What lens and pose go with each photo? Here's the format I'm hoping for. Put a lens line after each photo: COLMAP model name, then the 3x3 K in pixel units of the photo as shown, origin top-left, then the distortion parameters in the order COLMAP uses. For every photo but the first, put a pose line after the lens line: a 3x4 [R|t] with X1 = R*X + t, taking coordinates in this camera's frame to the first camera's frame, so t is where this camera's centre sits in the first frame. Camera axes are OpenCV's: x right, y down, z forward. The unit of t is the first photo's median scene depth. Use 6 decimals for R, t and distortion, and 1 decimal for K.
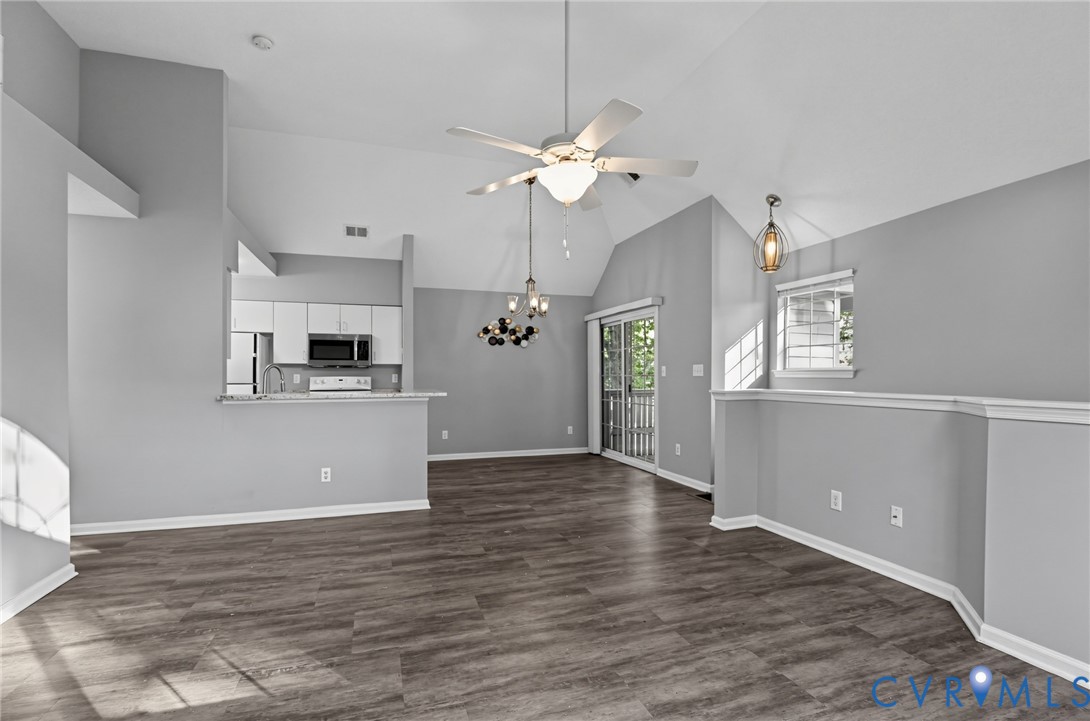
lens RADIAL K [[506.6, 0, 545.0], [0, 506.6, 374.1], [0, 0, 1]] dist [-0.022646, 0.001776]
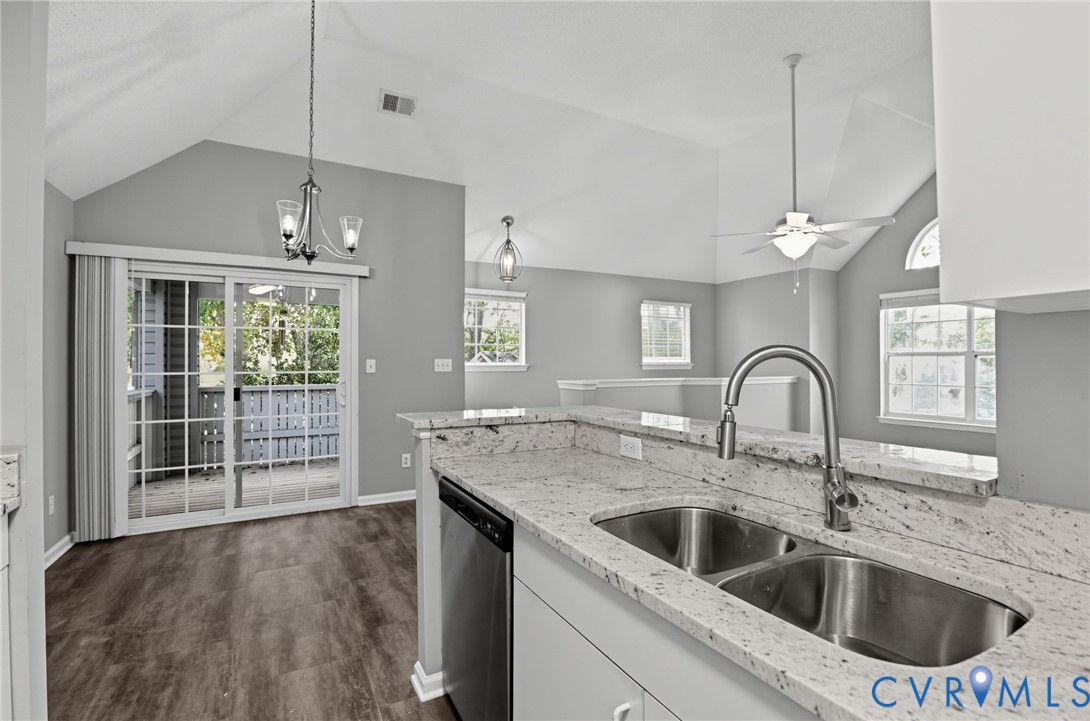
lens RADIAL K [[506.6, 0, 555.8], [0, 506.6, 359.0], [0, 0, 1]] dist [-0.022646, 0.001776]
pose [[-0.187565, 0.011241, 0.982188, -0.642254], [0.001595, 0.999937, -0.011139, -0.007861], [-0.982251, -0.000523, -0.187571, 0.978442]]
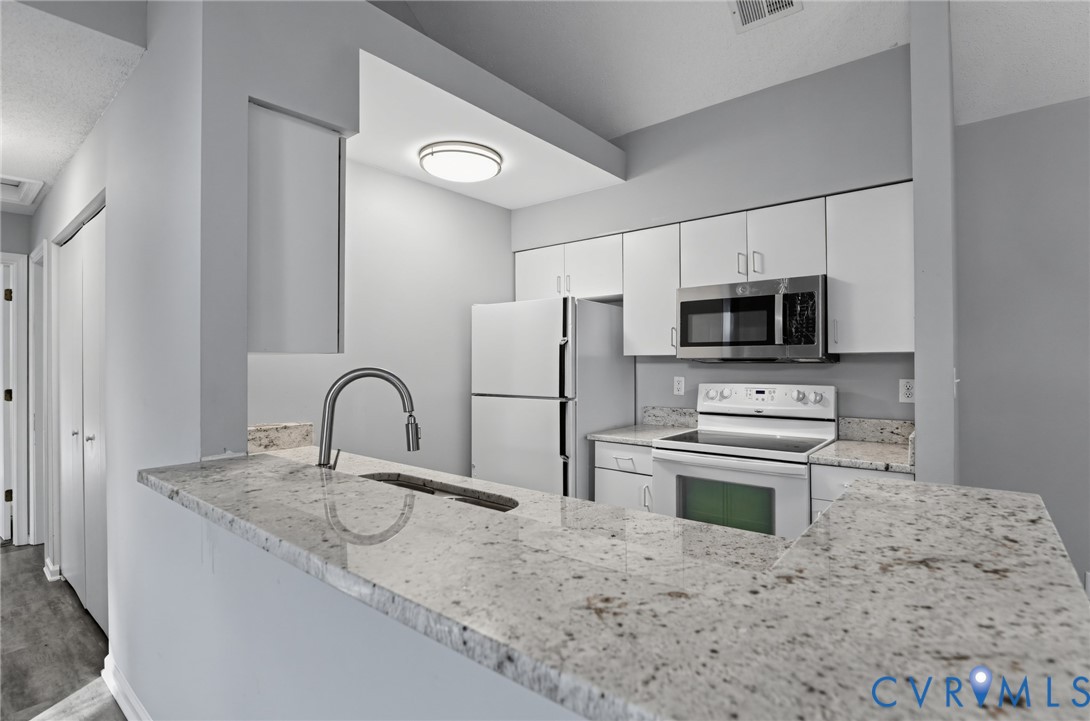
lens RADIAL K [[513.0, 0, 562.7], [0, 513.0, 358.5], [0, 0, 1]] dist [-0.025566, 0.003104]
pose [[0.551750, -0.007054, -0.833980, -0.170465], [0.006569, 0.999970, -0.004112, -0.019779], [0.833983, -0.003210, 0.551780, 0.782183]]
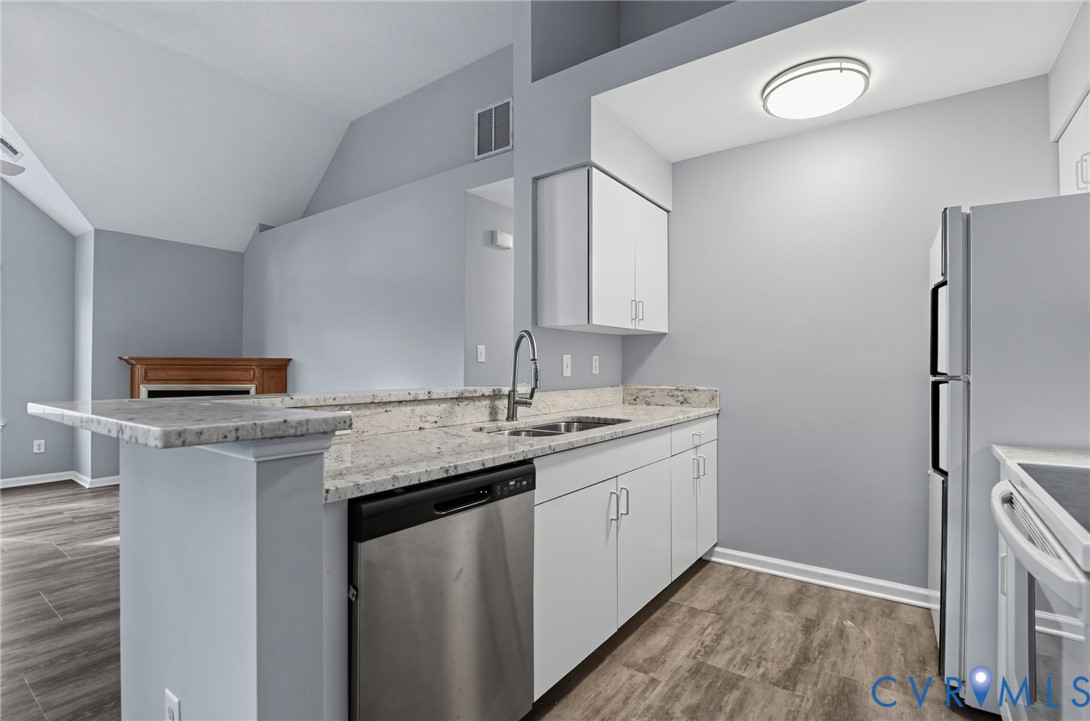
lens RADIAL K [[506.6, 0, 557.3], [0, 506.6, 362.7], [0, 0, 1]] dist [-0.022646, 0.001776]
pose [[-0.803237, -0.005554, -0.595634, -0.230462], [0.000524, 0.999950, -0.010031, 0.014656], [0.595659, -0.008369, -0.803194, 1.198502]]
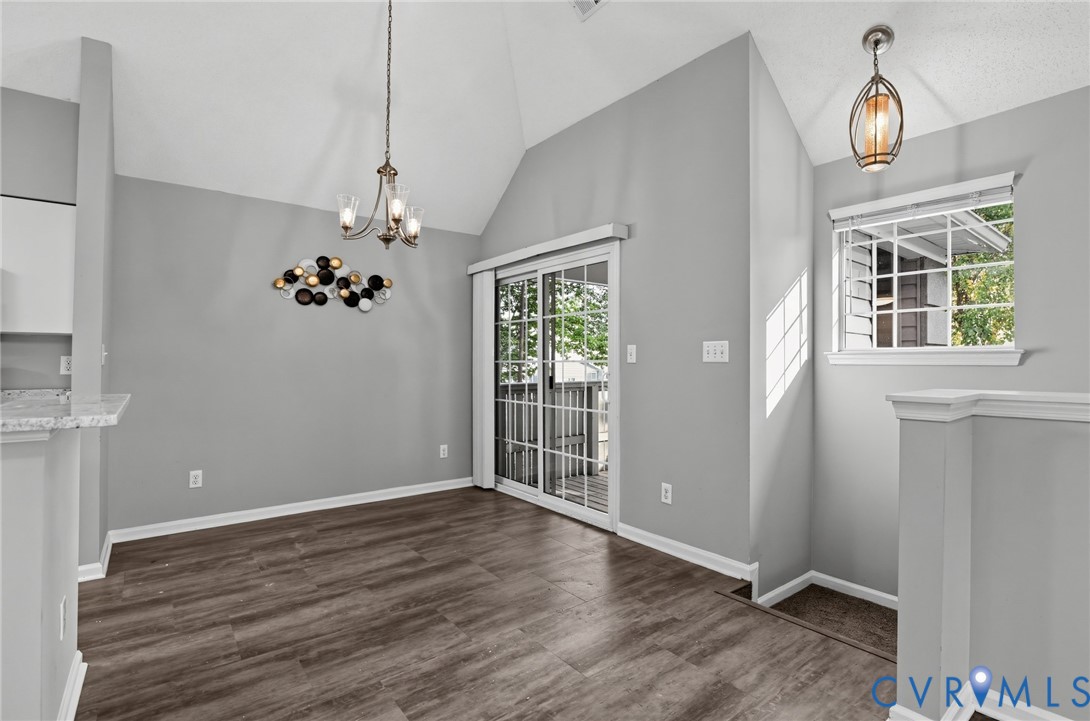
lens RADIAL K [[506.6, 0, 570.4], [0, 506.6, 356.5], [0, 0, 1]] dist [-0.022646, 0.001776]
pose [[0.933026, 0.008028, 0.359721, -0.041810], [-0.004239, 0.999927, -0.011321, 0.005043], [-0.359785, 0.009038, 0.932991, 0.547634]]
